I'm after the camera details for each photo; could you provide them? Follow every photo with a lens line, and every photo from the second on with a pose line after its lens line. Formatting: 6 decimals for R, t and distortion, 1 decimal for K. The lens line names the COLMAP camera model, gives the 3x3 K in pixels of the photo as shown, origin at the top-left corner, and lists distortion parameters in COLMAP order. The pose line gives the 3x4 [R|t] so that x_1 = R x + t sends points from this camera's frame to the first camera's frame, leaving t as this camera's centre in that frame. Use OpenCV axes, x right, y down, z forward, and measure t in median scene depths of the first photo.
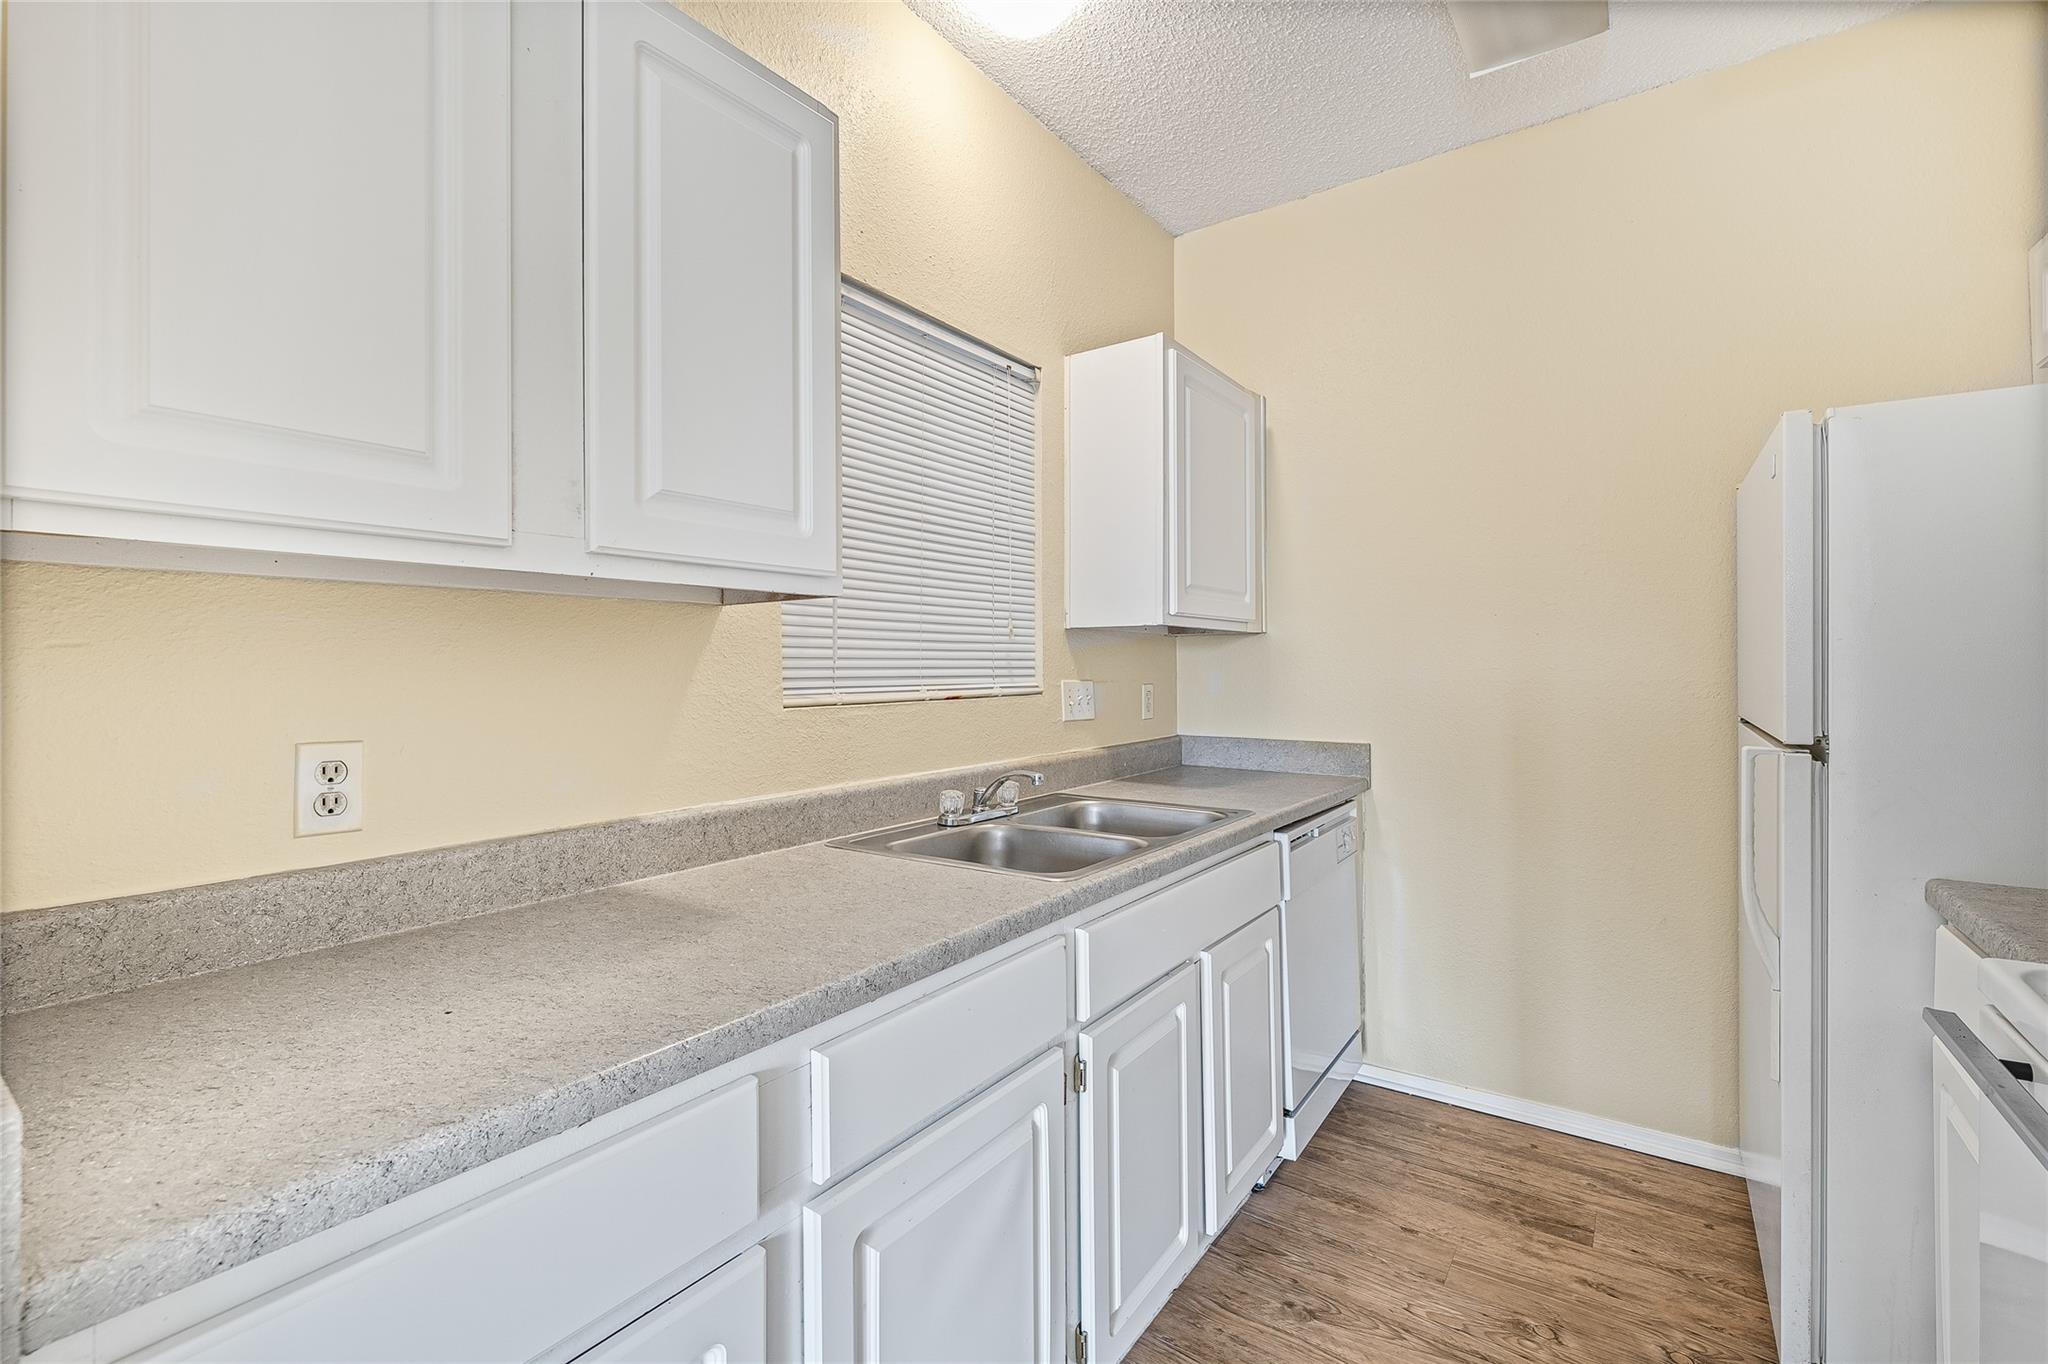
lens RADIAL K [[902.0, 0, 1026.0], [0, 902.0, 667.2], [0, 0, 1]] dist [-0.000031, 0.000337]
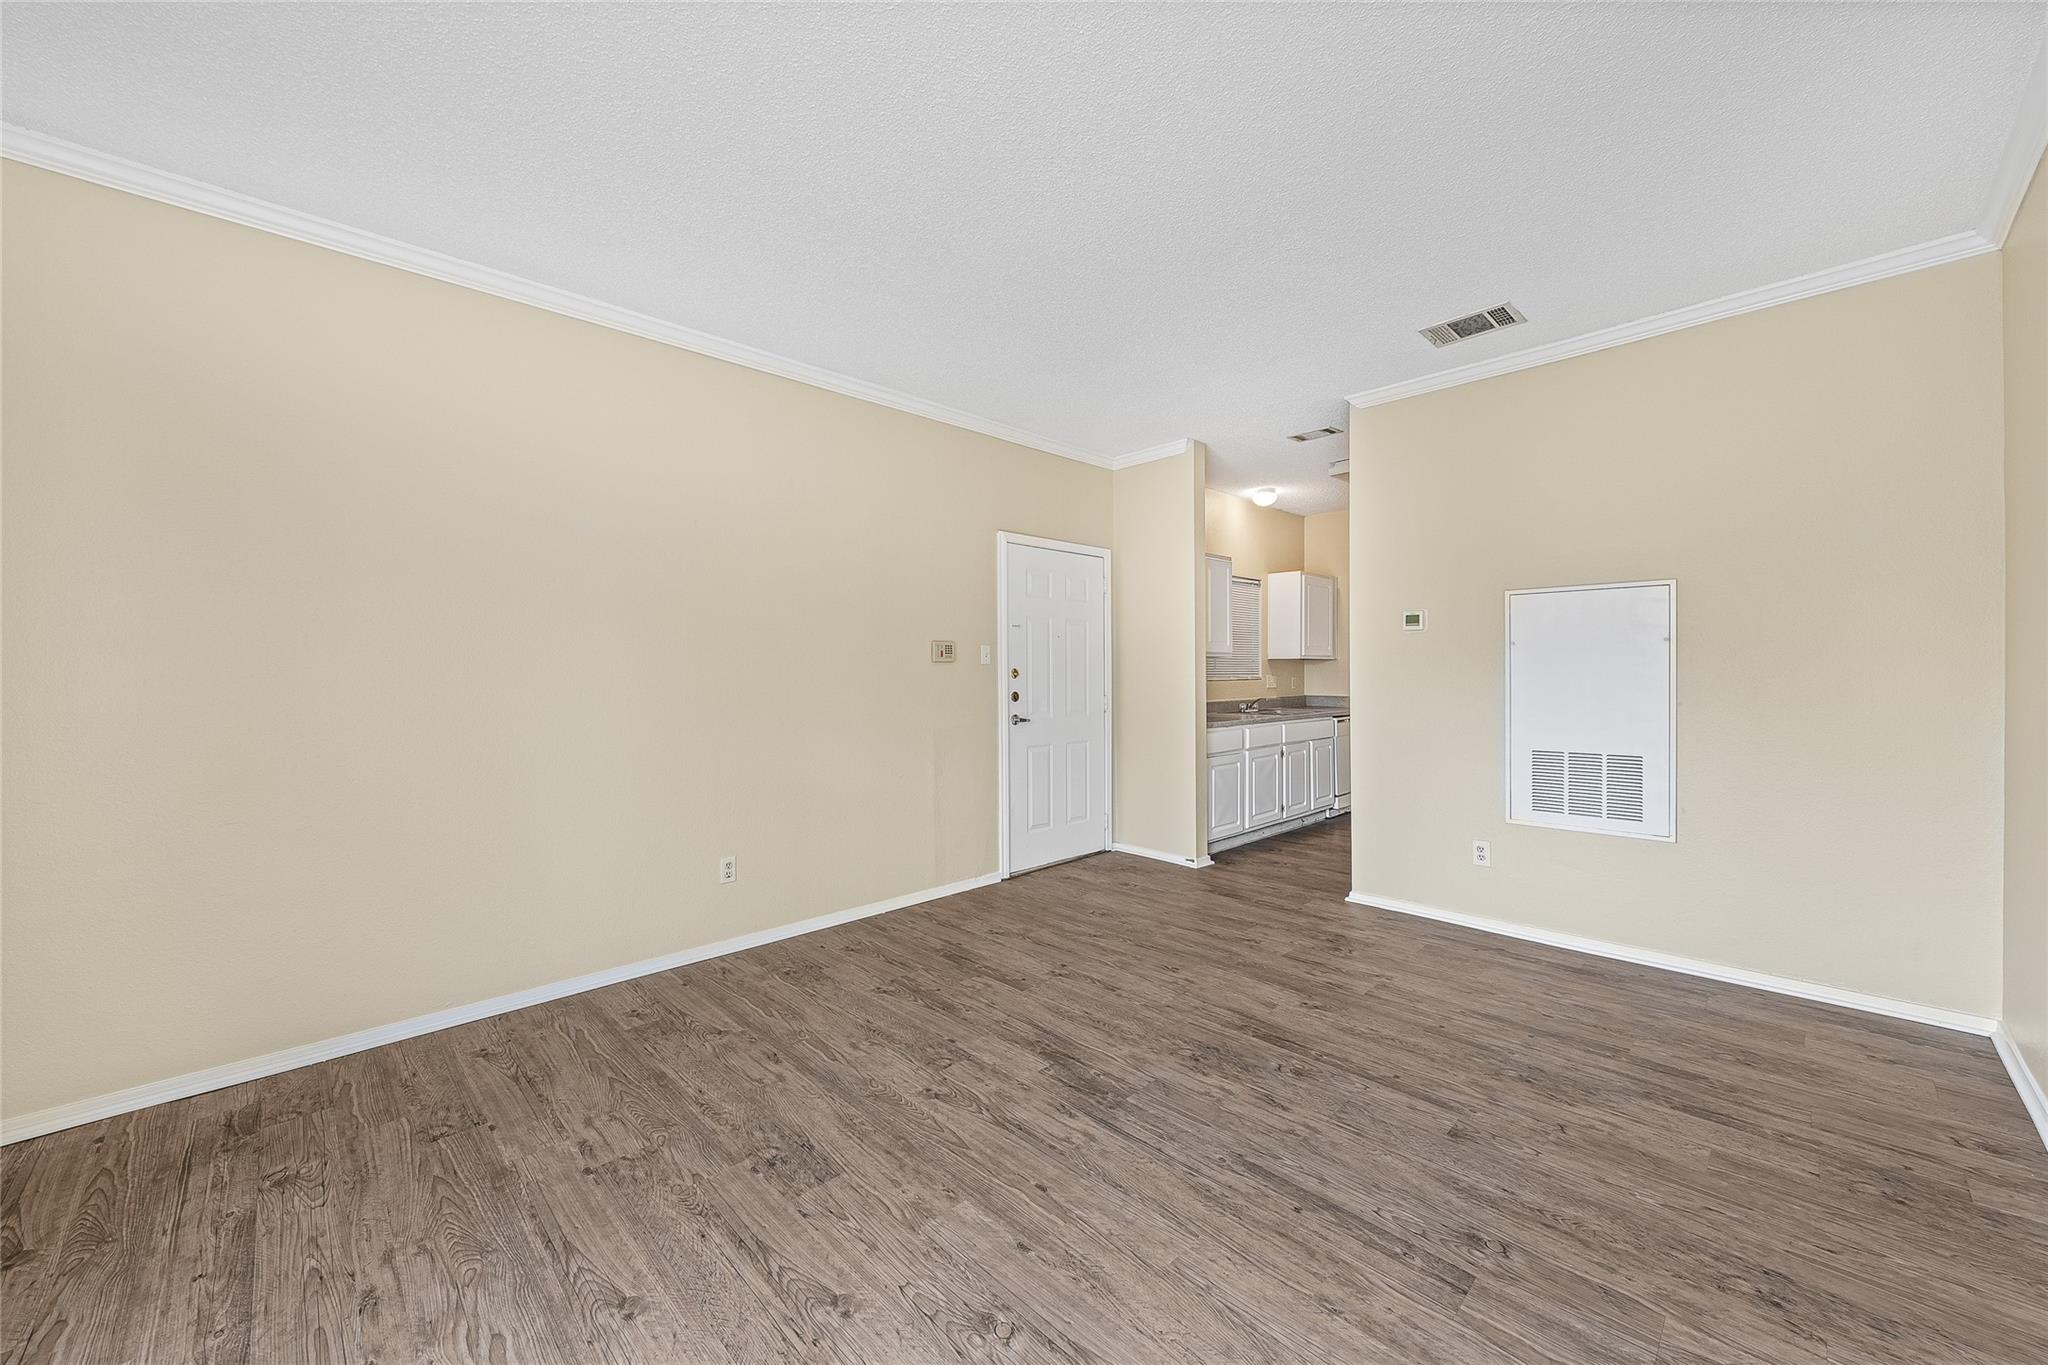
lens RADIAL K [[746.1, 0, 1019.3], [0, 746.1, 678.5], [0, 0, 1]] dist [-0.001902, -0.000322]
pose [[0.979873, 0.003340, -0.199593, -0.257576], [-0.000839, 0.999920, 0.012615, -0.006706], [0.199619, -0.012194, 0.979798, -1.563214]]
